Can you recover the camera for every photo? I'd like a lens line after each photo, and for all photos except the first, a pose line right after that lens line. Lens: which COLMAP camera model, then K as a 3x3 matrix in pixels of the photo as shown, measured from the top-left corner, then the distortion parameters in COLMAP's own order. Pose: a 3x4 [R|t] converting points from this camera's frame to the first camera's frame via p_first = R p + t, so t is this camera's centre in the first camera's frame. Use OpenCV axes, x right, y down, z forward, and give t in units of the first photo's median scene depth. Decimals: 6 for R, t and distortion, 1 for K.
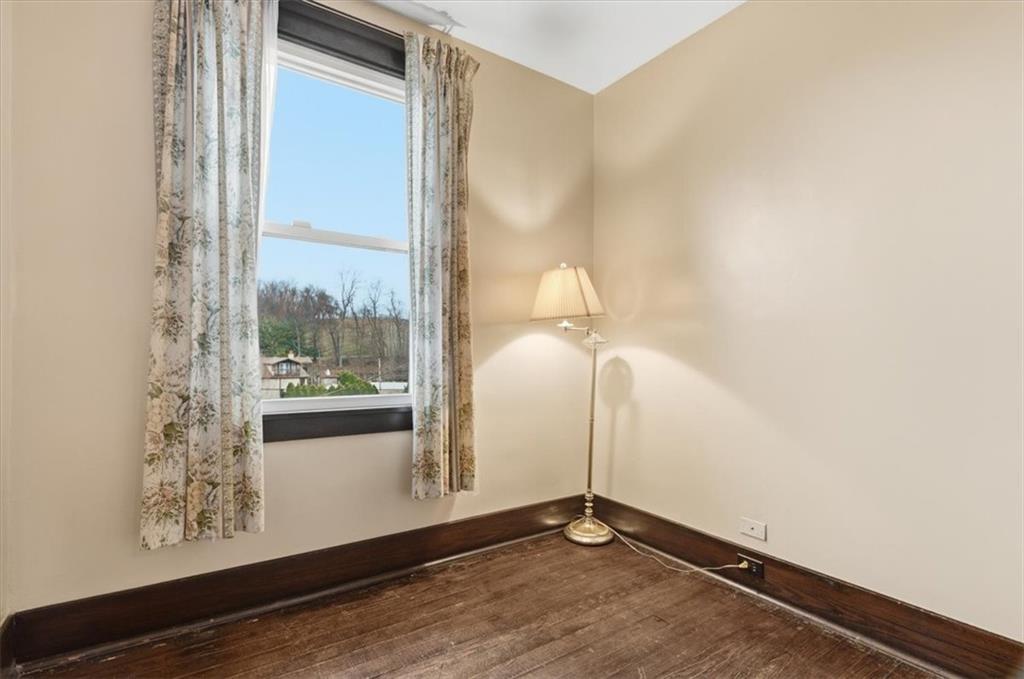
lens RADIAL K [[465.5, 0, 509.2], [0, 465.5, 348.4], [0, 0, 1]] dist [0.000490, 0.000812]
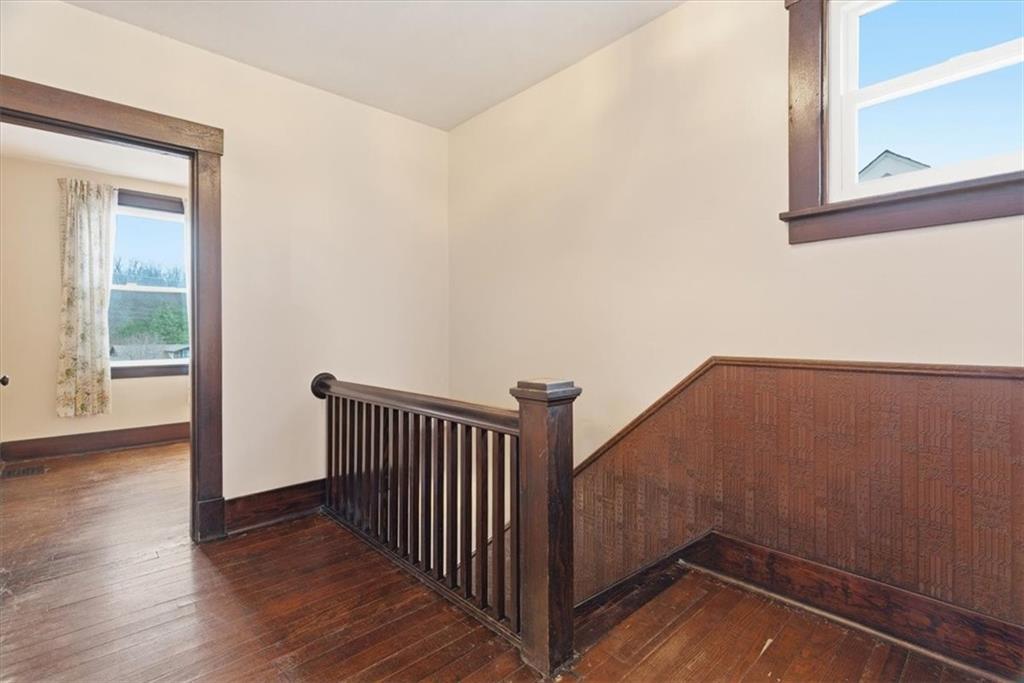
lens RADIAL K [[465.5, 0, 511.8], [0, 465.5, 341.6], [0, 0, 1]] dist [0.000490, 0.000812]
pose [[0.988866, 0.001519, 0.148801, 1.240843], [-0.003377, 0.999920, 0.012231, -0.026930], [-0.148771, -0.012597, 0.988791, -1.807226]]
